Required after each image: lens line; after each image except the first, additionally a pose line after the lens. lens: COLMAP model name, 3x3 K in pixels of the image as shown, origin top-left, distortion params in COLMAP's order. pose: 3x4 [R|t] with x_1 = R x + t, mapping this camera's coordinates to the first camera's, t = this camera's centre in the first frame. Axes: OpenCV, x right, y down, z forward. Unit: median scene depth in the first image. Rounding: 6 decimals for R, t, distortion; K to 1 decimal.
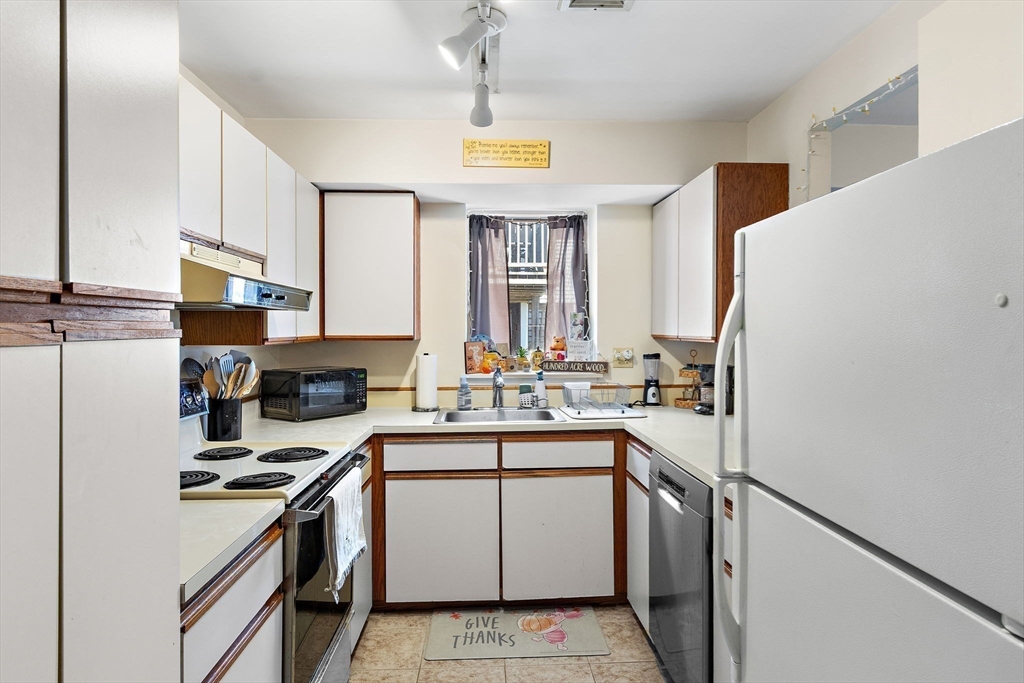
lens RADIAL K [[603.3, 0, 512.0], [0, 603.3, 341.5], [0, 0, 1]] dist [-0.000623, 0.000540]
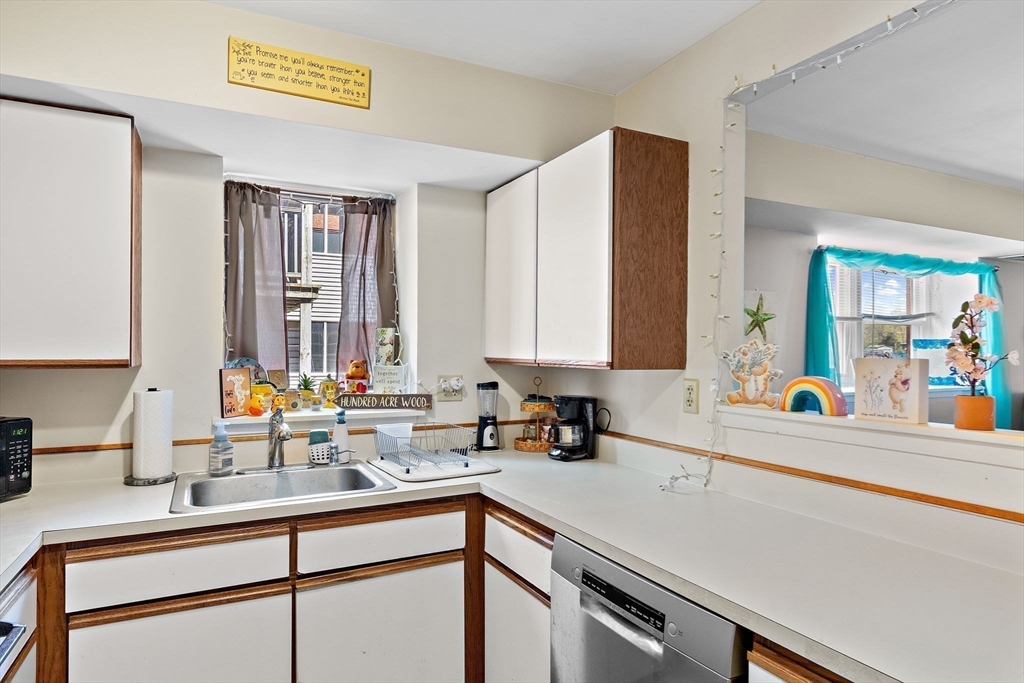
lens RADIAL K [[611.7, 0, 512.7], [0, 611.7, 353.4], [0, 0, 1]] dist [0.002190, 0.001183]
pose [[0.916993, 0.003721, 0.398885, -0.054466], [0.002065, 0.999899, -0.014073, -0.006207], [-0.398897, 0.013729, 0.916893, 0.279285]]
